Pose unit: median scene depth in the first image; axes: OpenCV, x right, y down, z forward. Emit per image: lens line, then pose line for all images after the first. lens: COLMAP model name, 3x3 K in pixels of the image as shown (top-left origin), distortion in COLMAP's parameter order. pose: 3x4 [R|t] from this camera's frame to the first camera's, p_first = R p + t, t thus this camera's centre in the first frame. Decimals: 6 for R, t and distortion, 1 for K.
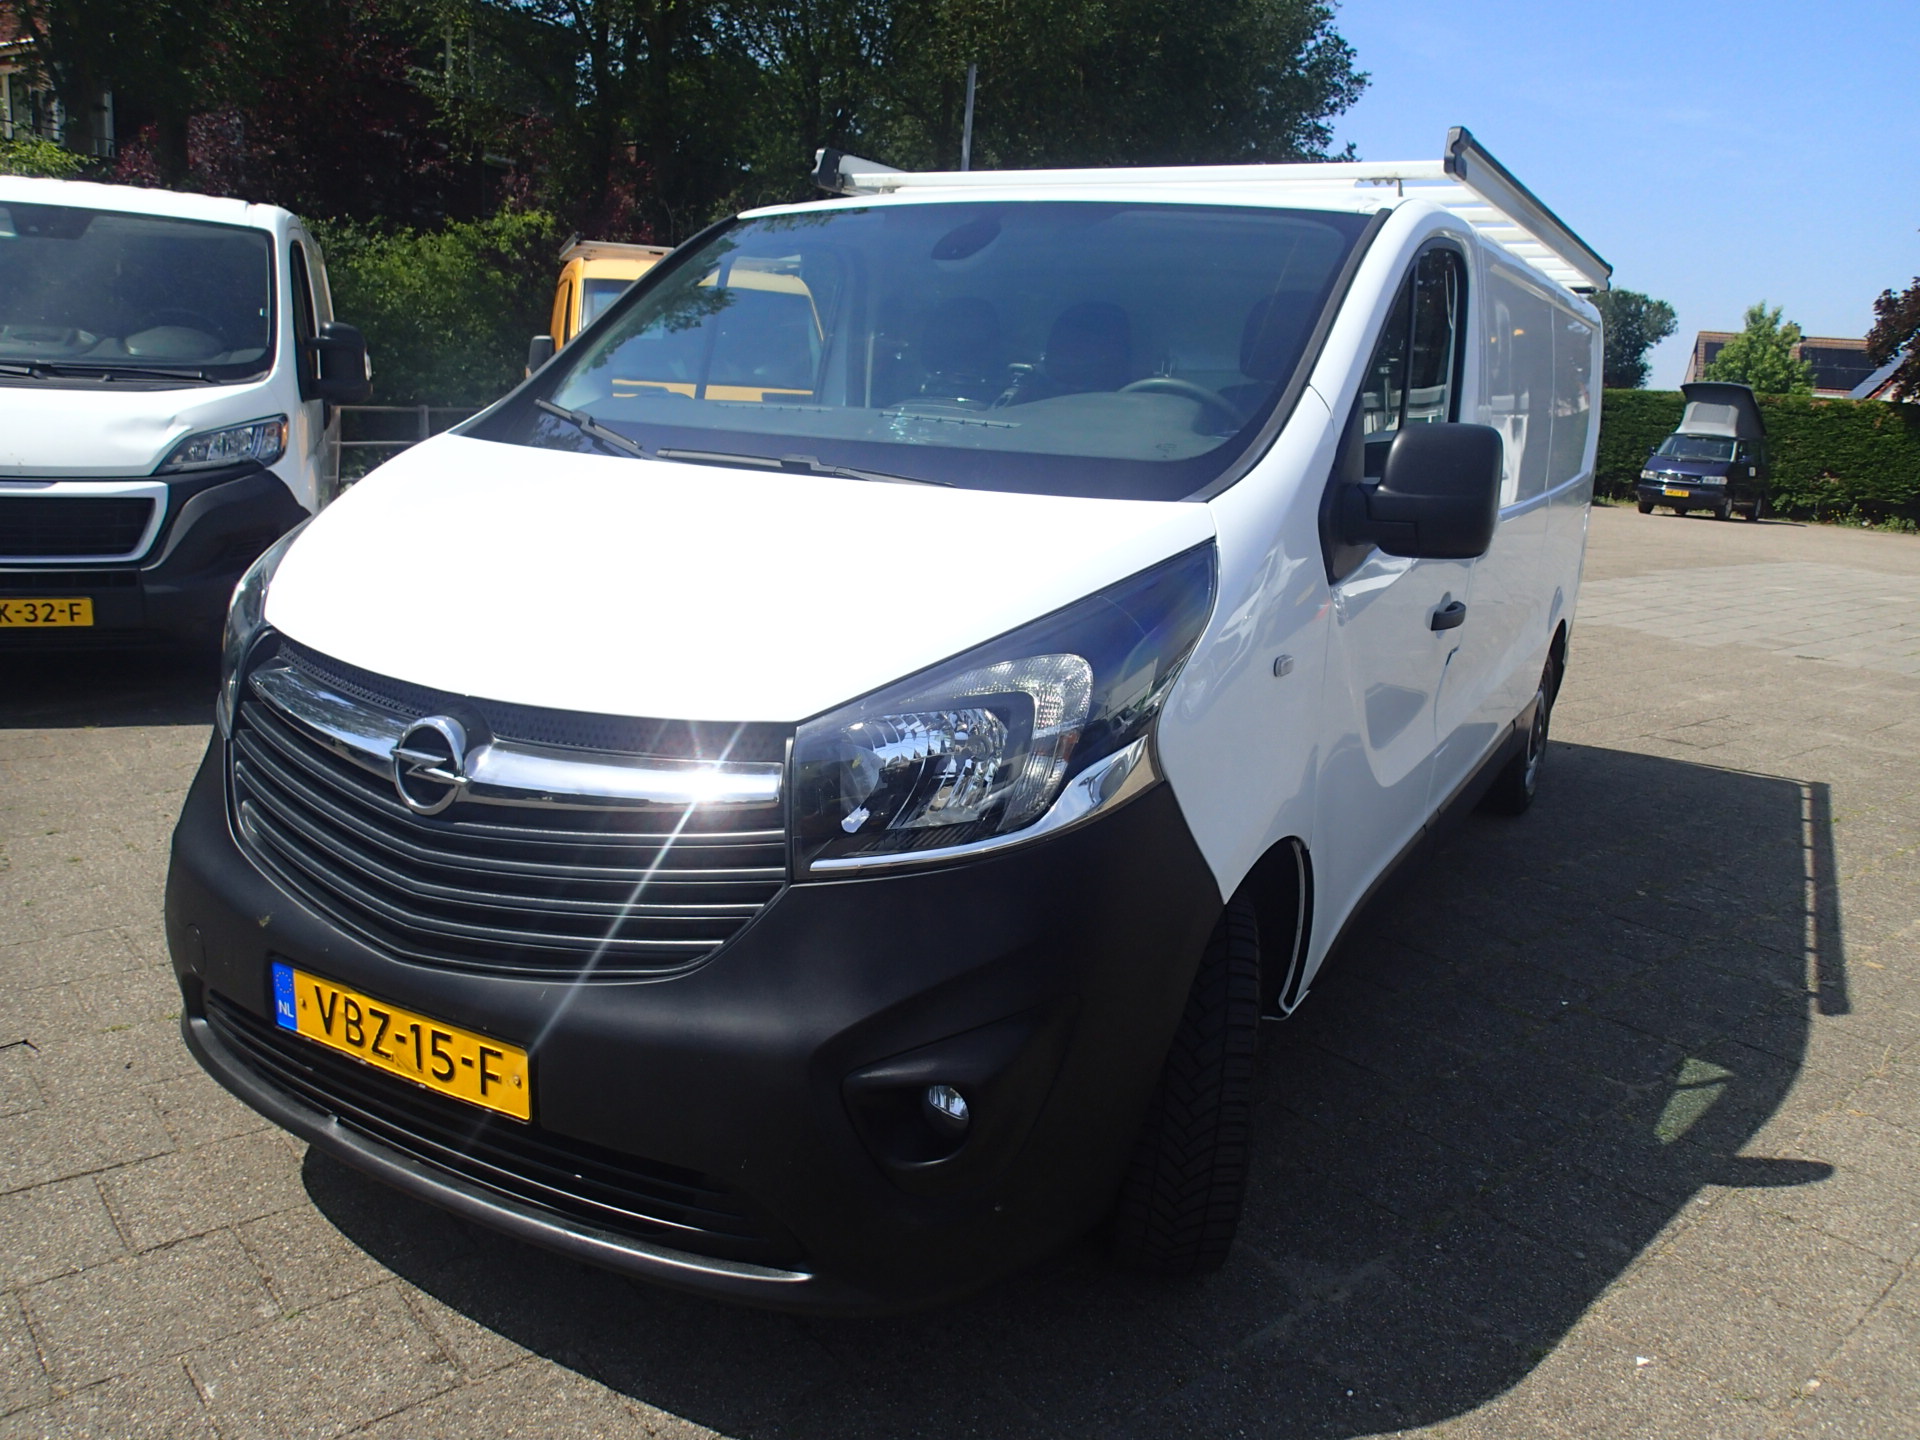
lens RADIAL K [[1434.0, 0, 976.7], [0, 1434.0, 715.5], [0, 0, 1]] dist [0.001198, 0.000791]
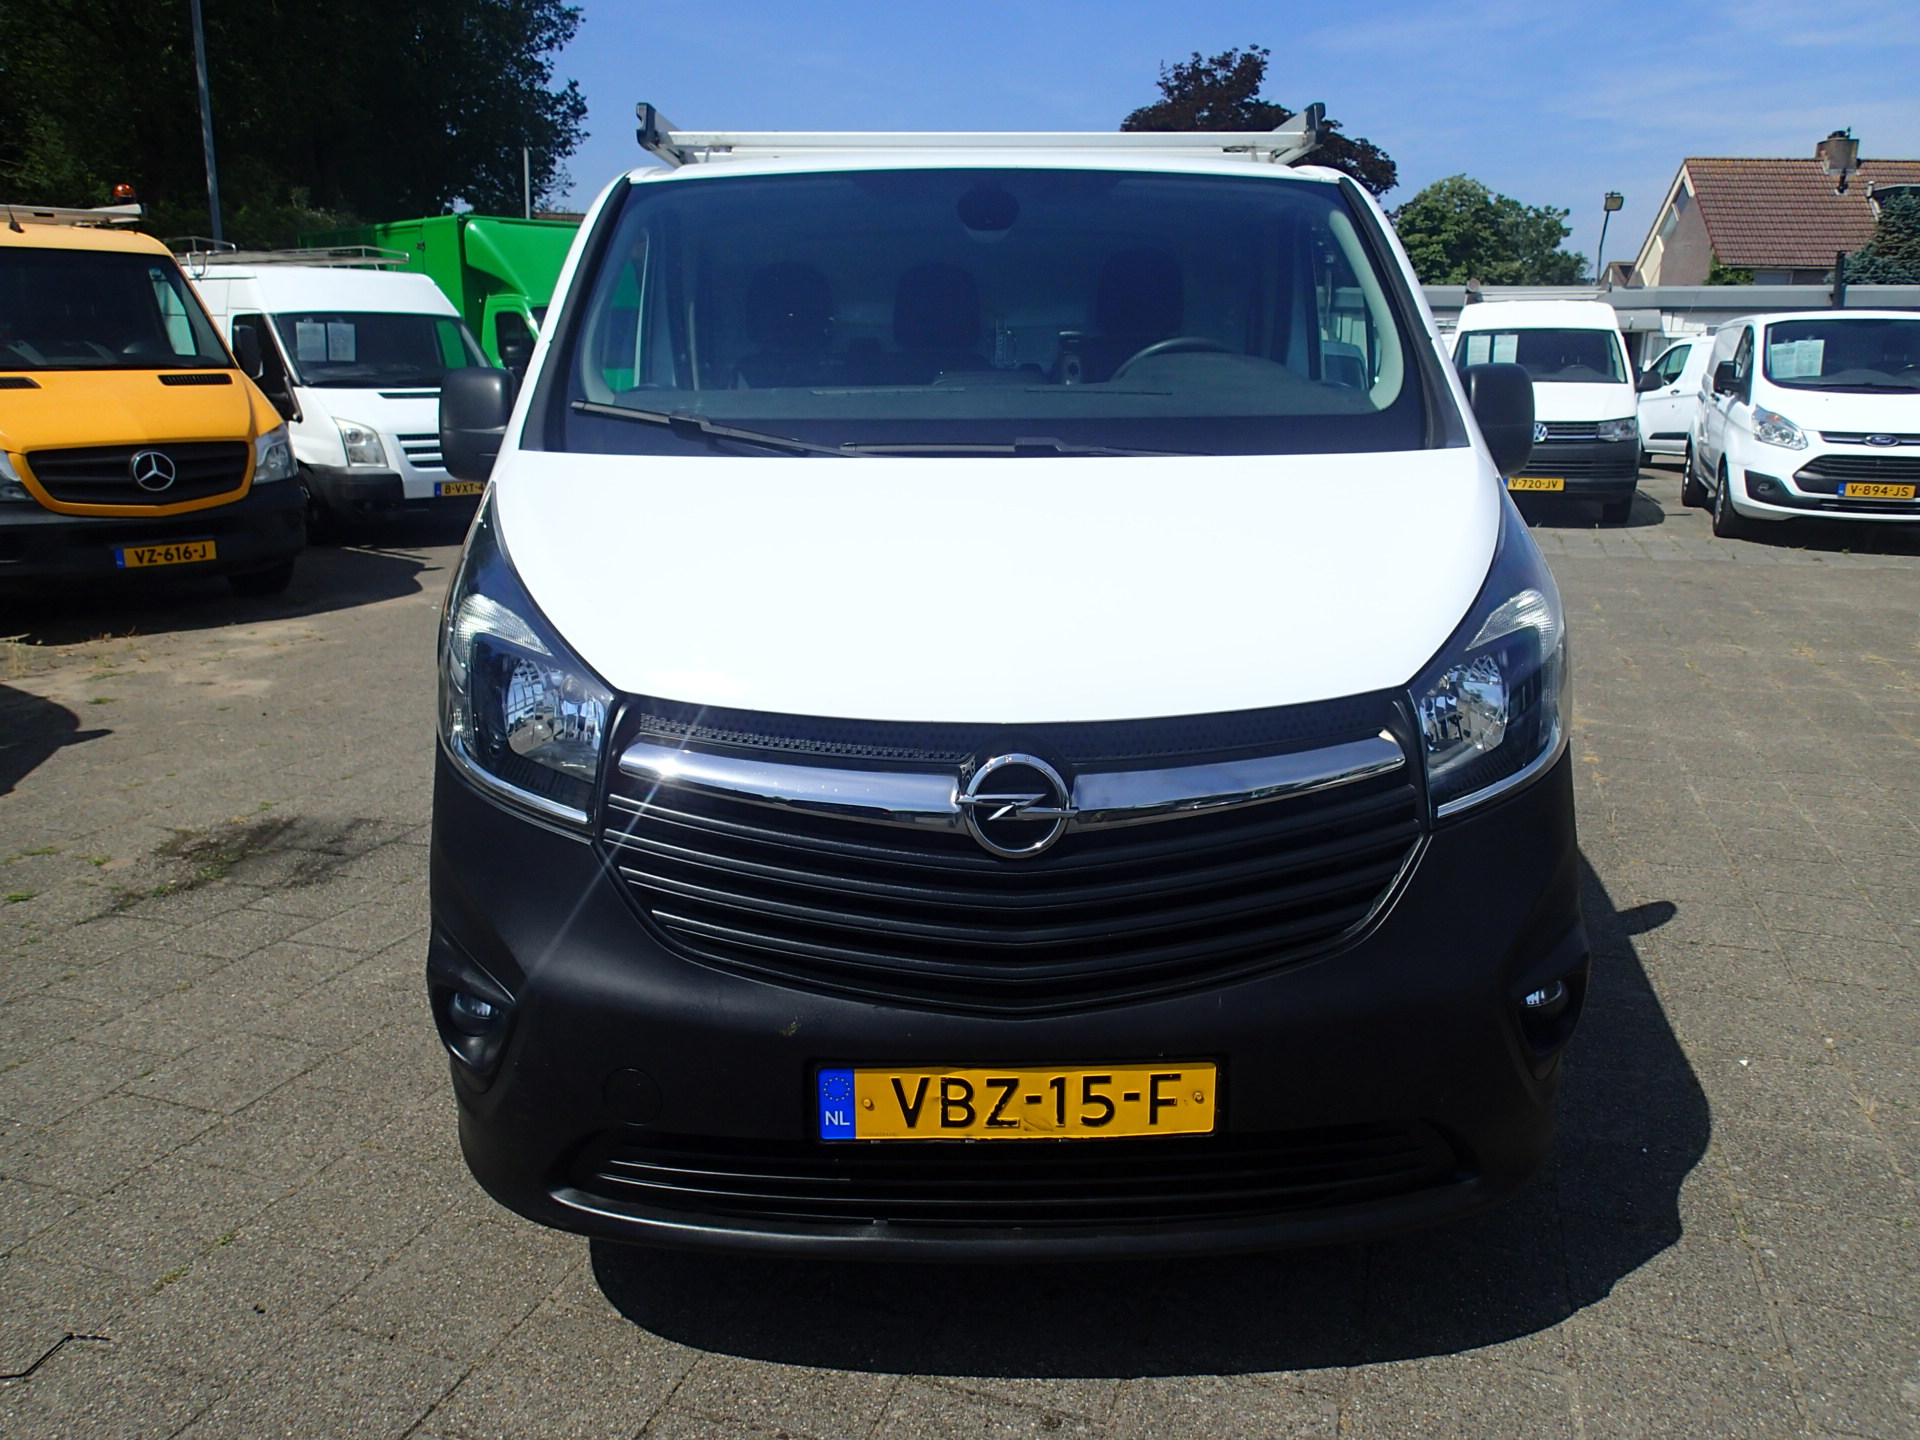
lens RADIAL K [[1434.0, 0, 976.7], [0, 1434.0, 715.5], [0, 0, 1]] dist [0.001198, 0.000791]
pose [[0.861243, -0.179256, 0.475529, -0.783118], [0.160762, 0.983771, 0.079684, -0.093749], [-0.482096, 0.007820, 0.876084, 0.190429]]
